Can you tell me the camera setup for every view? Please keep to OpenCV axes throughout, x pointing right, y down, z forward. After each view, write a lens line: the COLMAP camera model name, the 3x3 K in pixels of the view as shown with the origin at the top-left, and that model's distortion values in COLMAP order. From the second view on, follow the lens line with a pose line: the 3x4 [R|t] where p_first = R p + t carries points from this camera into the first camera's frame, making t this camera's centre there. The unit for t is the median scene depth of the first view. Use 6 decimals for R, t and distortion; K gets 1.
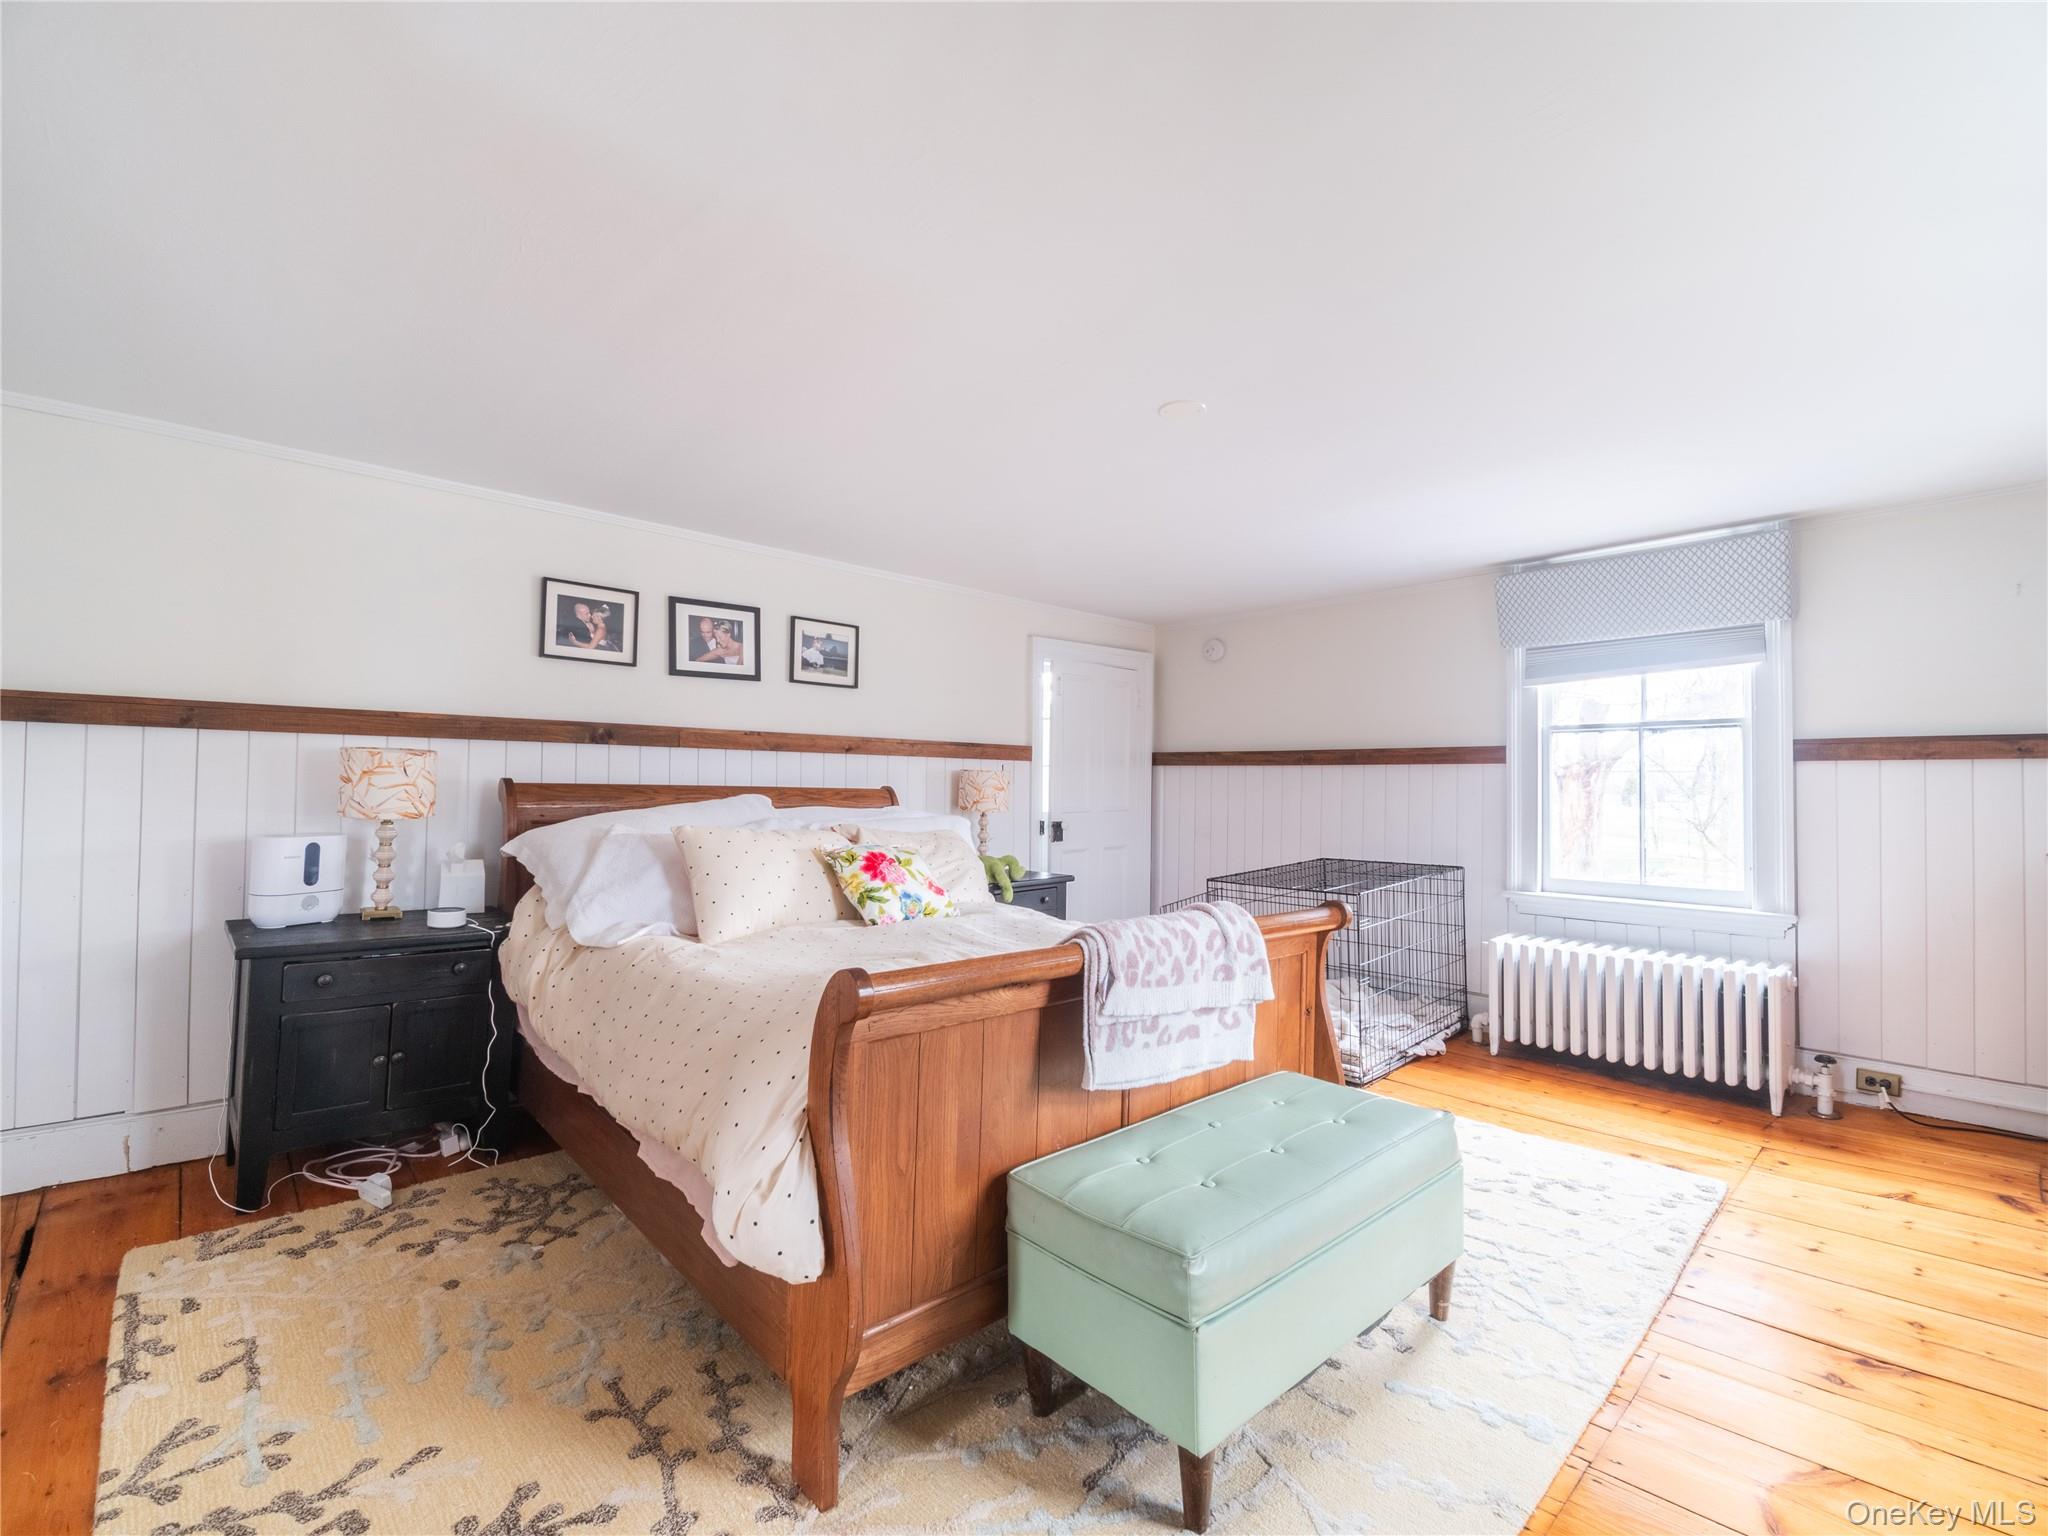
lens RADIAL K [[915.5, 0, 1016.1], [0, 915.5, 763.3], [0, 0, 1]] dist [0.009367, -0.004089]
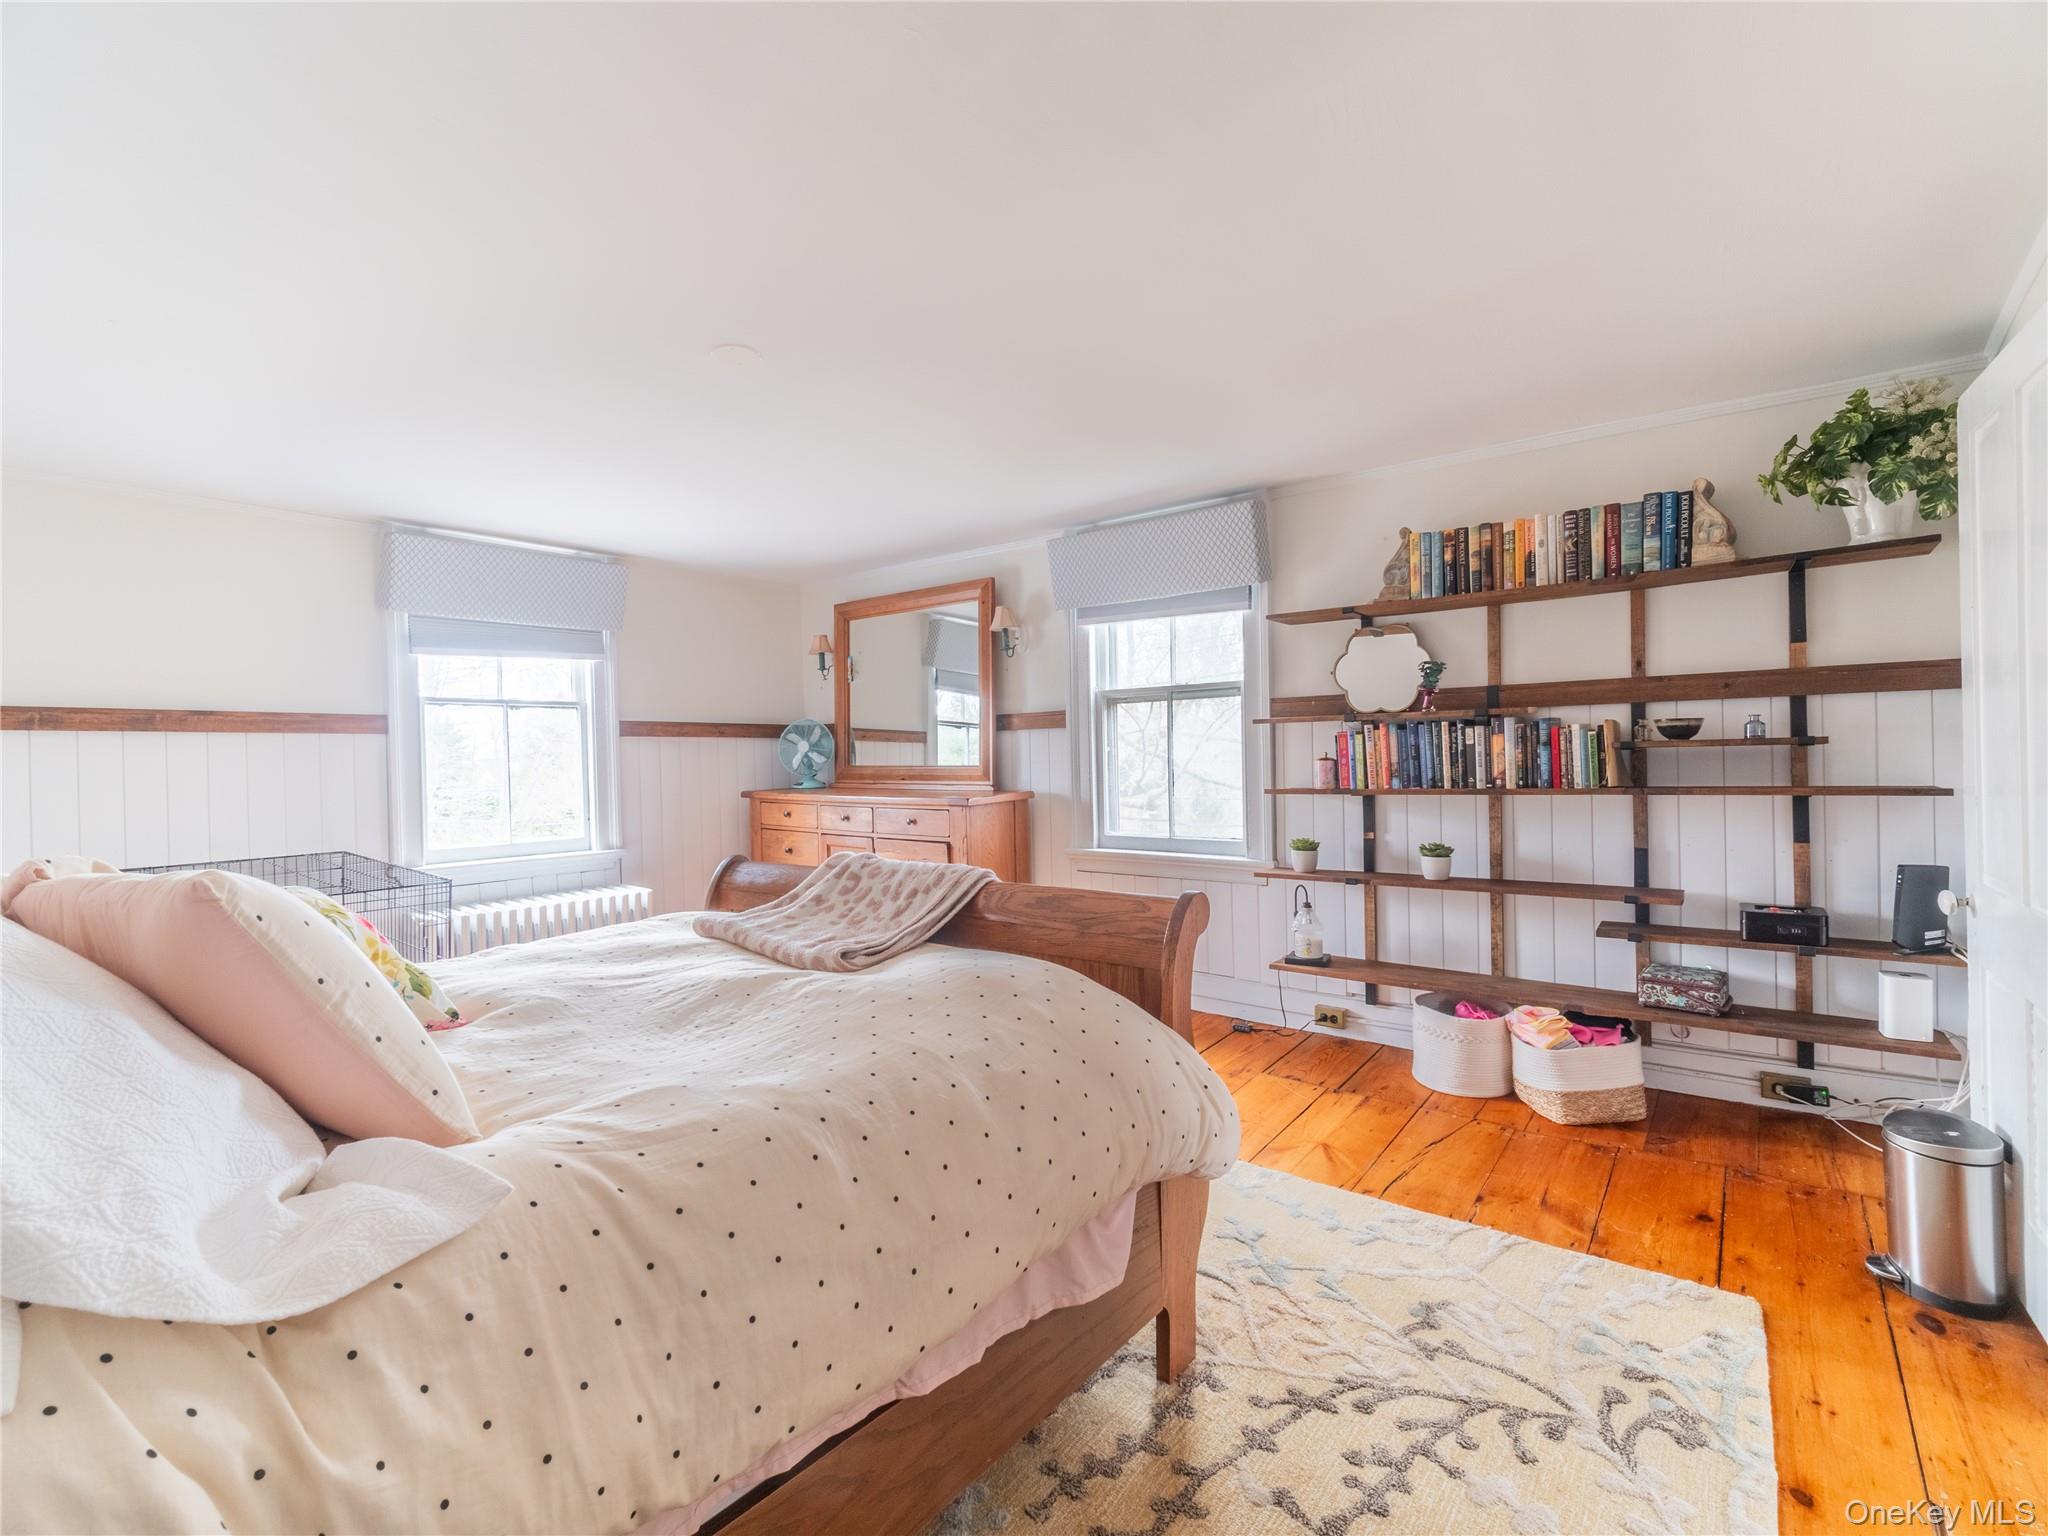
lens RADIAL K [[915.5, 0, 1016.6], [0, 915.5, 765.6], [0, 0, 1]] dist [0.009367, -0.004089]
pose [[-0.148311, -0.015068, 0.988826, -0.584599], [-0.006841, 0.999876, 0.014210, 0.017369], [-0.988917, -0.004657, -0.148395, 0.617225]]
